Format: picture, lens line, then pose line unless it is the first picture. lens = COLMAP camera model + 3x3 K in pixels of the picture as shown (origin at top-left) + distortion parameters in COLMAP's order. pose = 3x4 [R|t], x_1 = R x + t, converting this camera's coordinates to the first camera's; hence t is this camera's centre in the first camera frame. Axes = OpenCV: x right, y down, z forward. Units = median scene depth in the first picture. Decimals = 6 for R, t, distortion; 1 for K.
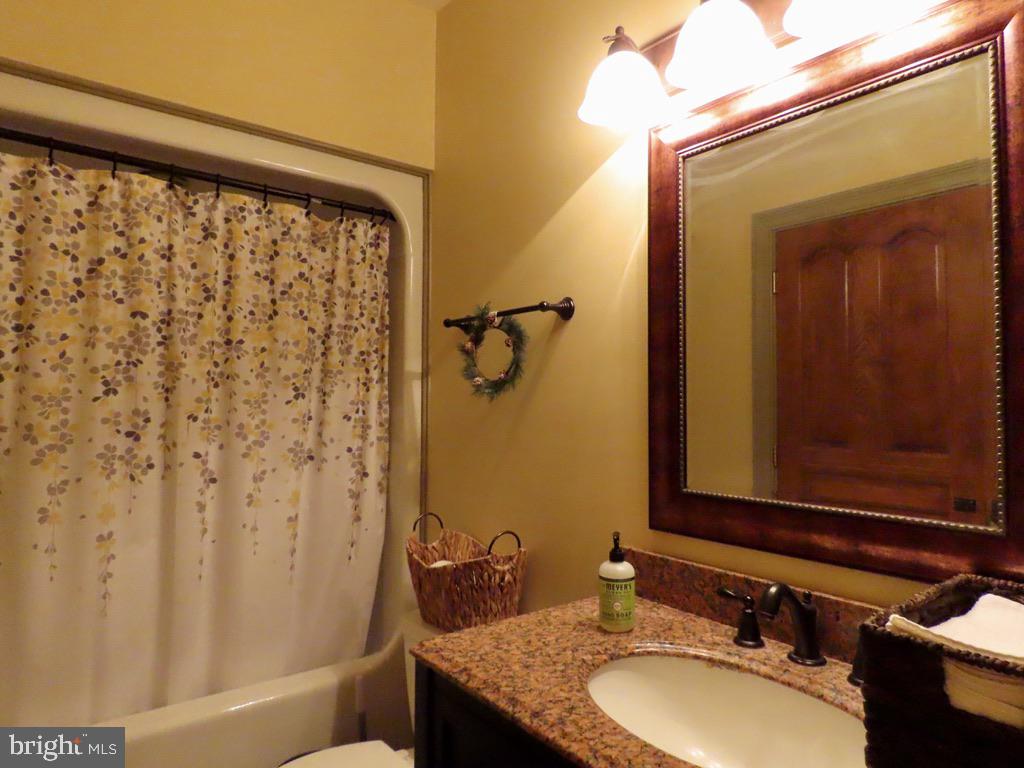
lens RADIAL K [[653.3, 0, 513.7], [0, 653.3, 381.5], [0, 0, 1]] dist [-0.000802, 0.002933]
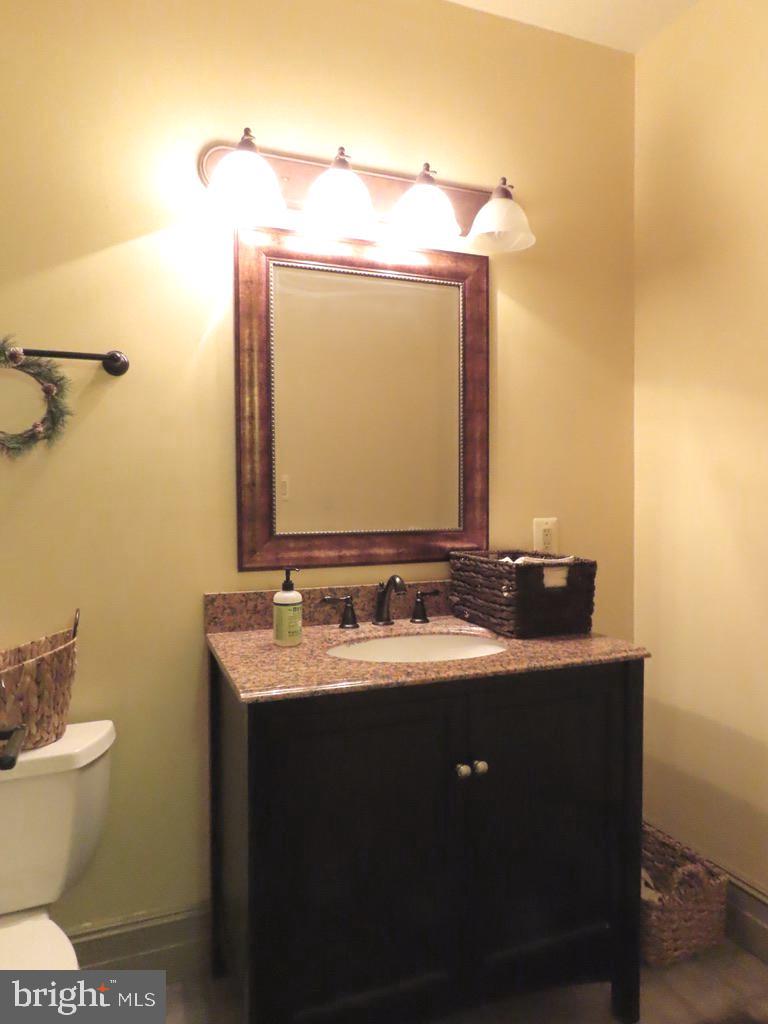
lens RADIAL K [[653.3, 0, 386.0], [0, 653.3, 512.5], [0, 0, 1]] dist [-0.000802, 0.002933]
pose [[0.290834, -0.033136, 0.956199, -0.839301], [-0.019984, 0.998972, 0.040696, 0.066714], [-0.956565, -0.030944, 0.289873, 0.416048]]
